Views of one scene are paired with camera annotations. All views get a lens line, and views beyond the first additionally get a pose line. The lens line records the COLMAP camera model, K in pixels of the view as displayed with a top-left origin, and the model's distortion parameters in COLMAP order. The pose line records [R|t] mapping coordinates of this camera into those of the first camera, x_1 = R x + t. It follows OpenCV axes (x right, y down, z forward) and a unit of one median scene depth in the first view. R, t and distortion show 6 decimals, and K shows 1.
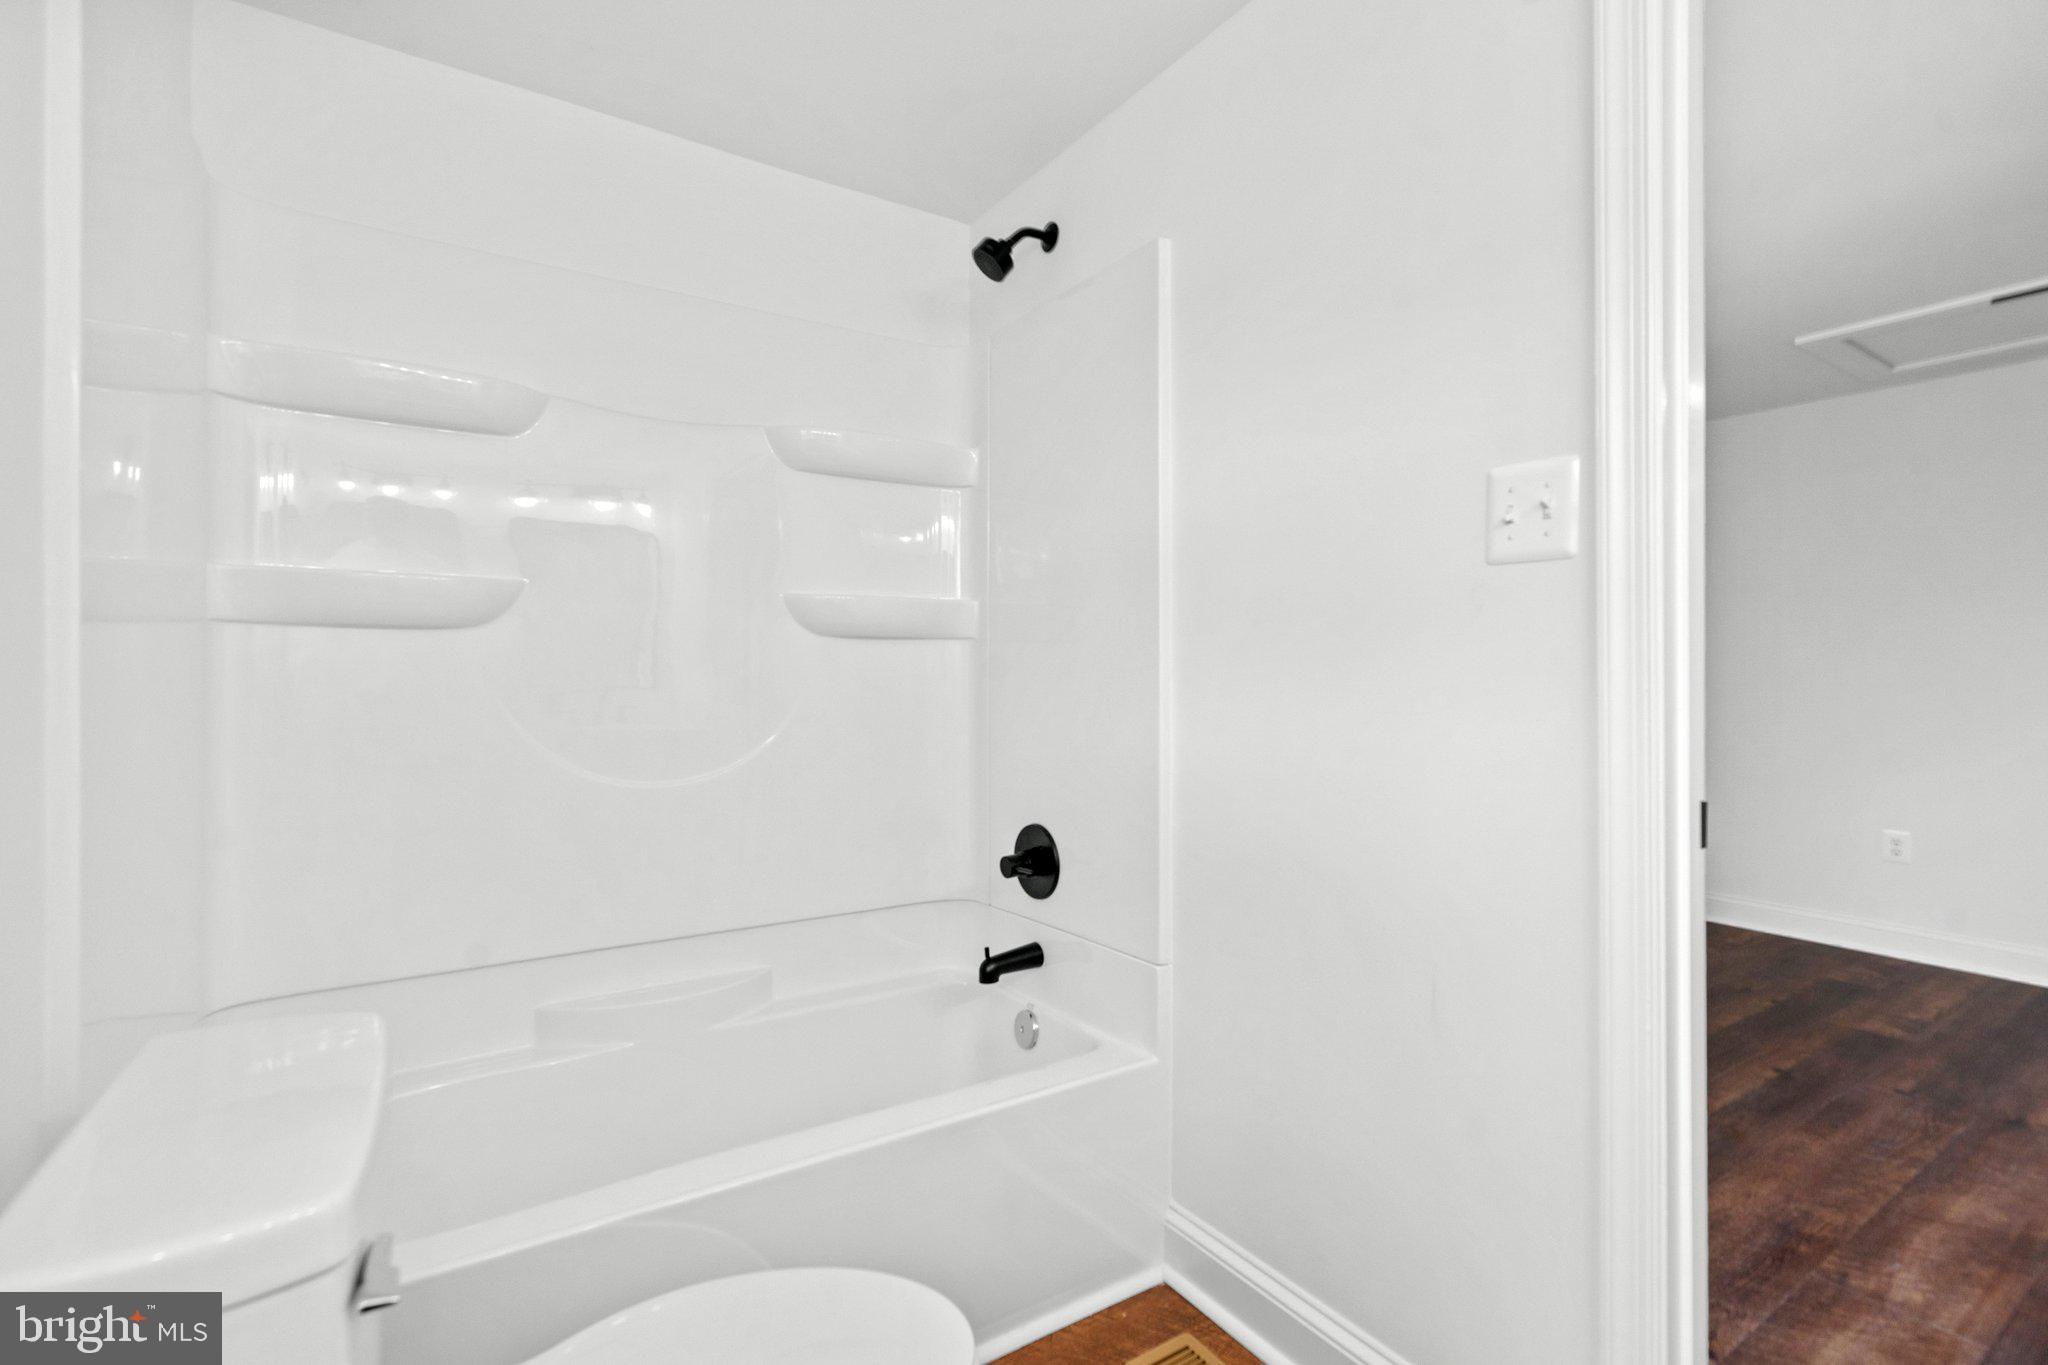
lens RADIAL K [[946.0, 0, 1030.2], [0, 946.0, 675.3], [0, 0, 1]] dist [0.002869, 0.000237]
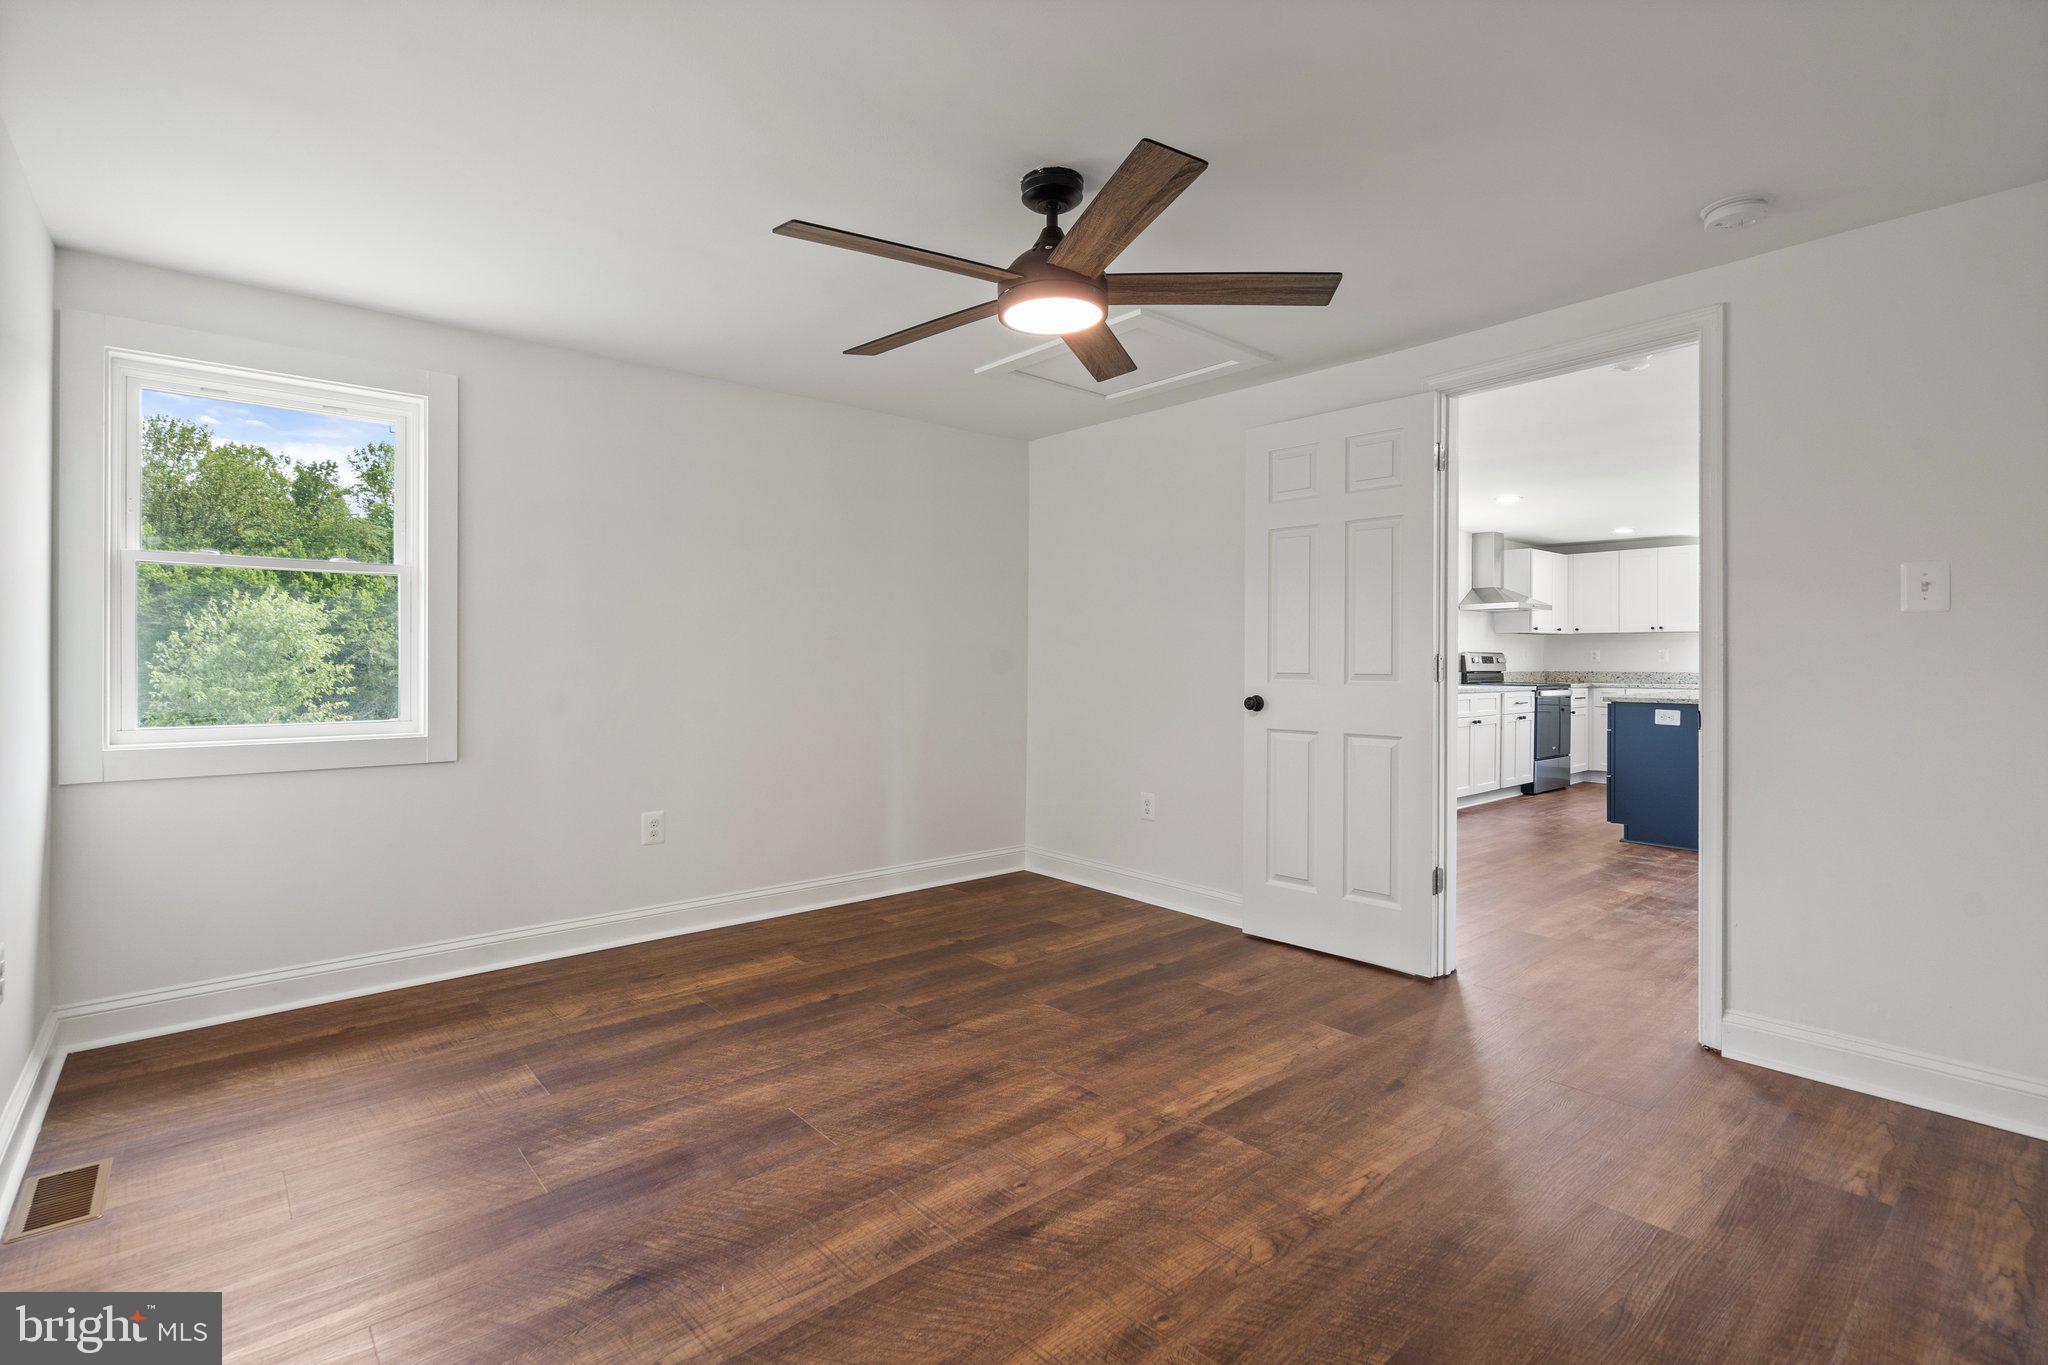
lens RADIAL K [[946.0, 0, 1019.9], [0, 946.0, 668.1], [0, 0, 1]] dist [0.002869, 0.000237]
pose [[0.992929, 0.001257, 0.118700, 1.141474], [-0.002952, 0.999896, 0.014111, -0.010389], [-0.118670, -0.014362, 0.992830, -0.249181]]
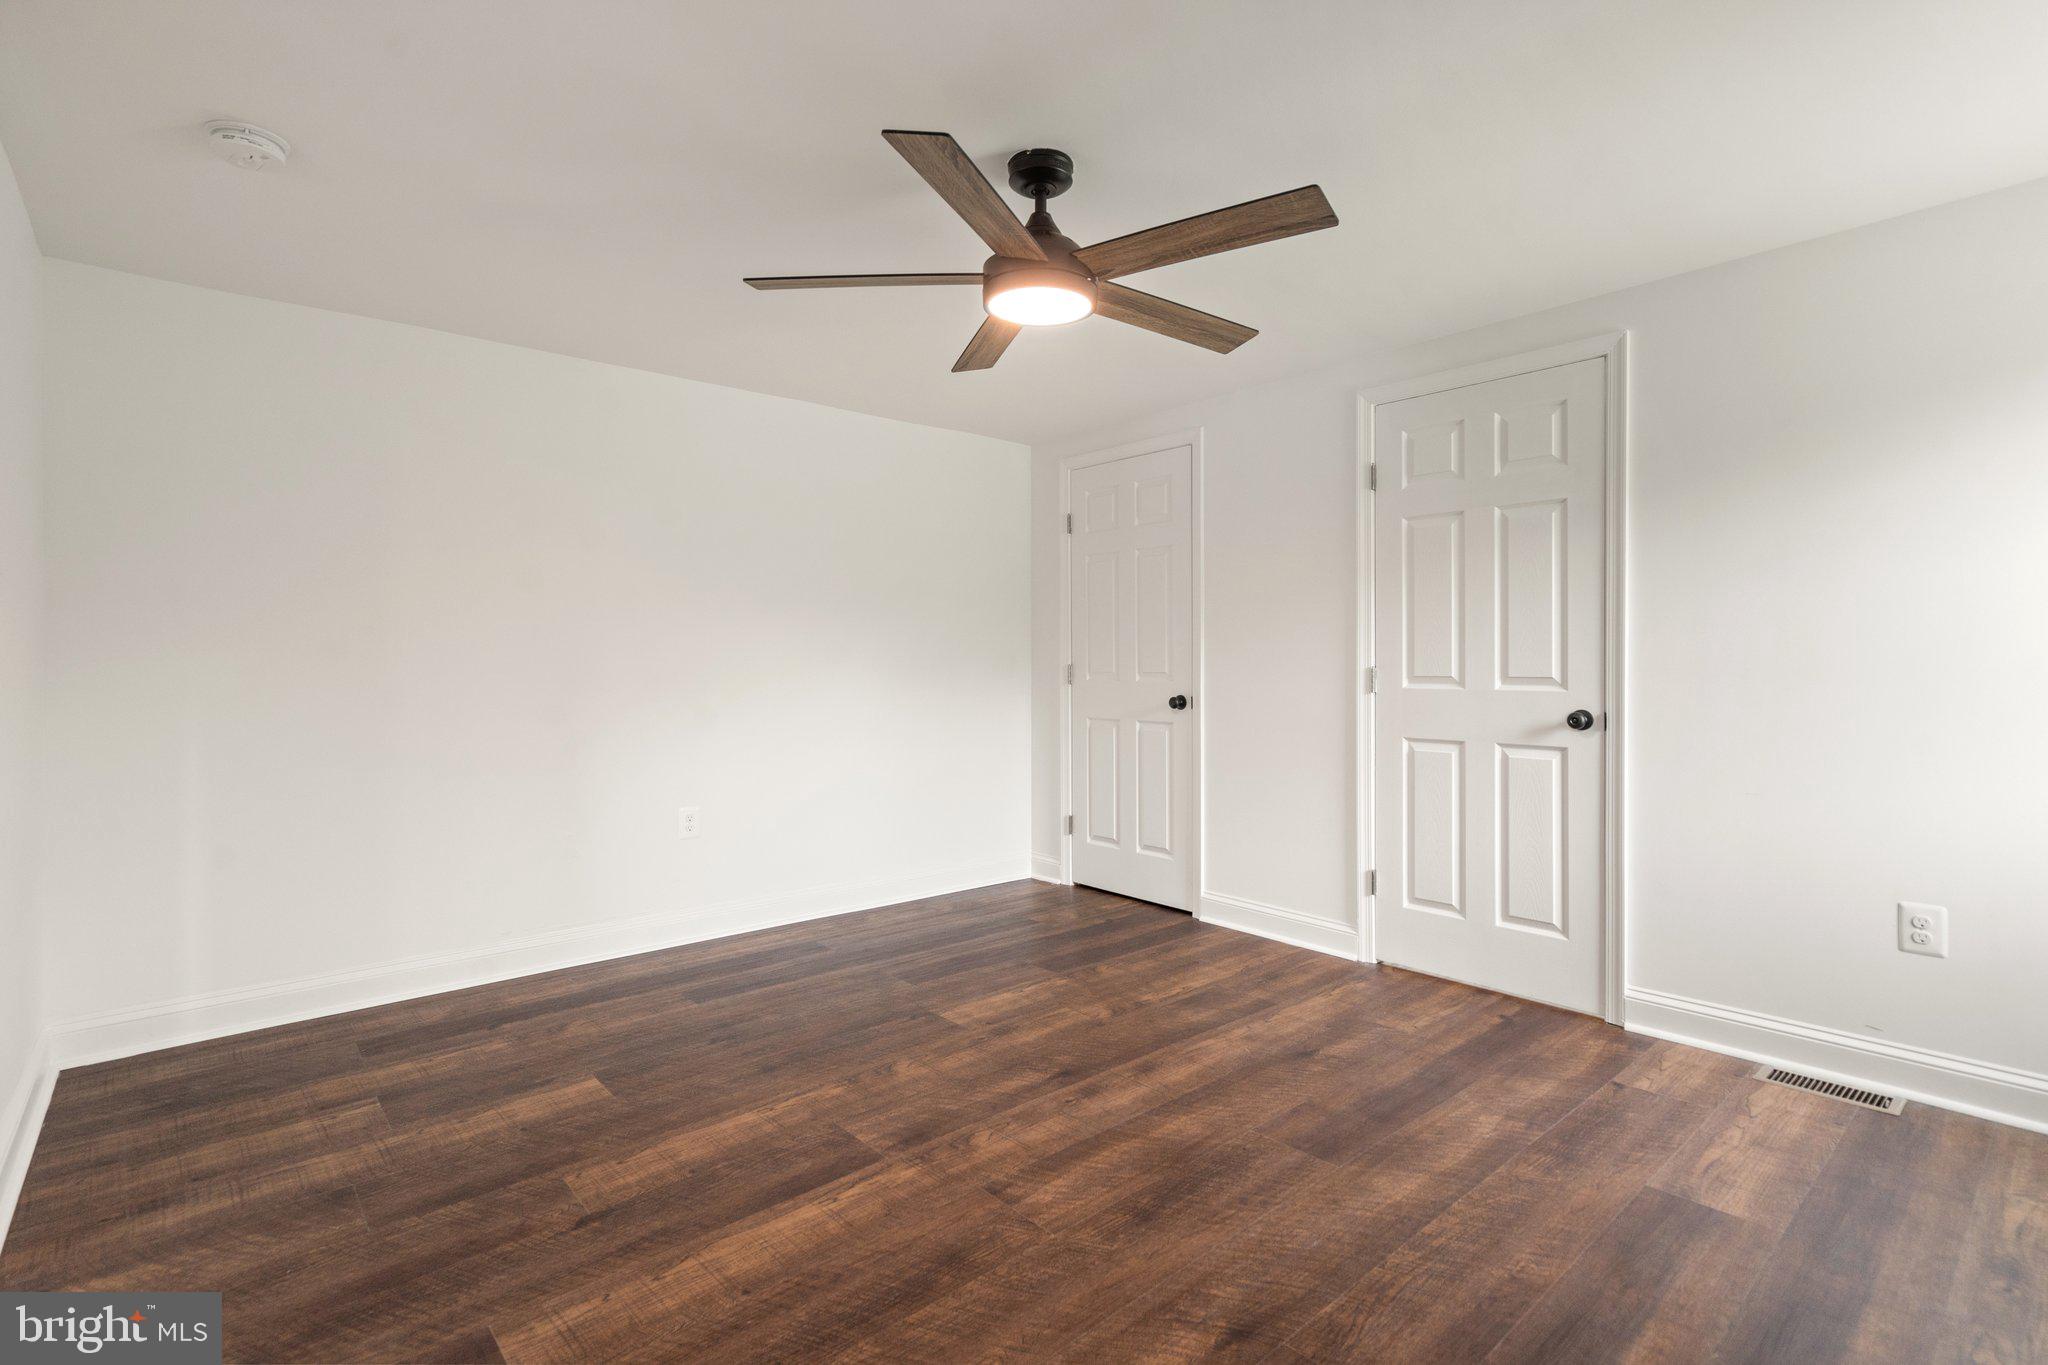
lens RADIAL K [[946.0, 0, 1024.7], [0, 946.0, 674.7], [0, 0, 1]] dist [0.002869, 0.000237]
pose [[-0.992399, 0.003294, -0.123017, 1.460087], [0.003143, 0.999994, 0.001421, 0.007424], [0.123021, 0.001024, -0.992404, 1.891957]]
